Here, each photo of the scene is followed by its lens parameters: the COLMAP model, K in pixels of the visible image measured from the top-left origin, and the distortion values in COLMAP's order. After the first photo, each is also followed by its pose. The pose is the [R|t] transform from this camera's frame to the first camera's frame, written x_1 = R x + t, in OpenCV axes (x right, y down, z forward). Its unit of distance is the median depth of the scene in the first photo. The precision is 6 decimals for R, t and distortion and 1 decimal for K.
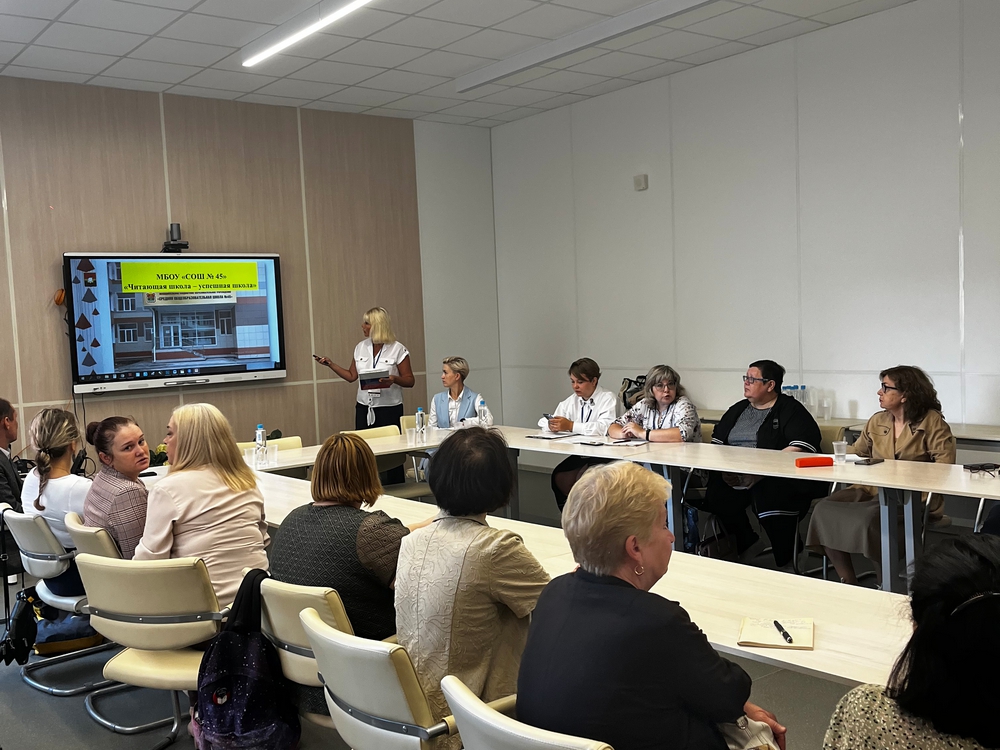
lens RADIAL K [[982.5, 0, 500.0], [0, 982.5, 375.0], [0, 0, 1]] dist [-0.003320, -0.004577]
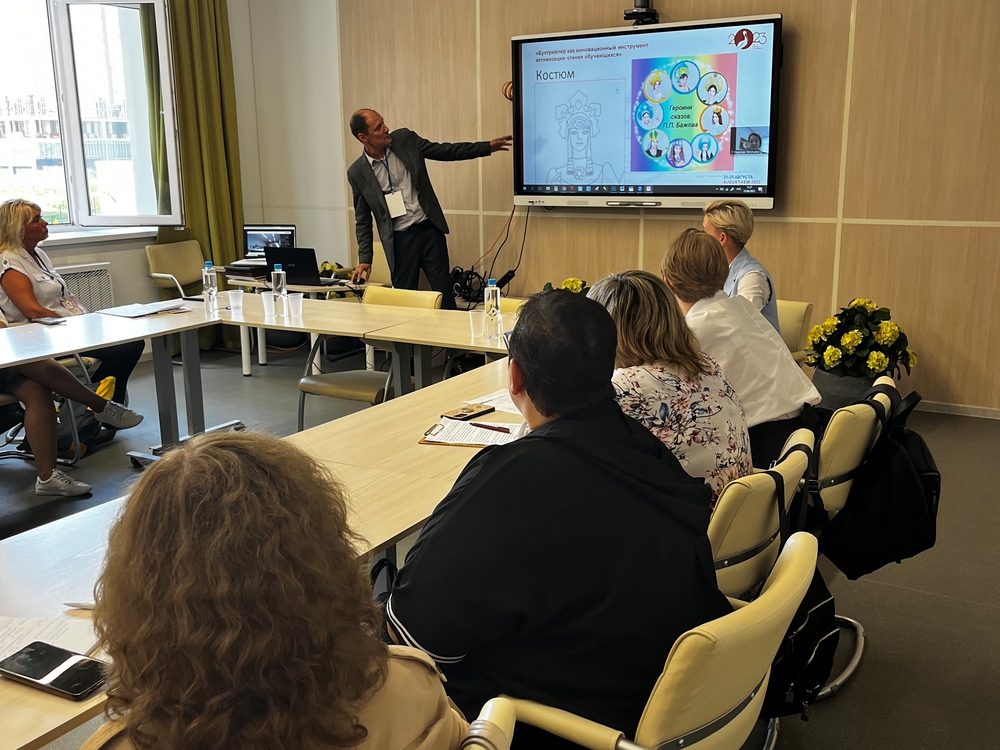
lens RADIAL K [[982.5, 0, 500.0], [0, 982.5, 375.0], [0, 0, 1]] dist [-0.003320, -0.004577]
pose [[0.352465, 0.240380, -0.904426, 0.364224], [-0.053895, 0.970057, 0.236820, -0.038415], [0.934272, -0.034727, 0.354867, 0.629624]]
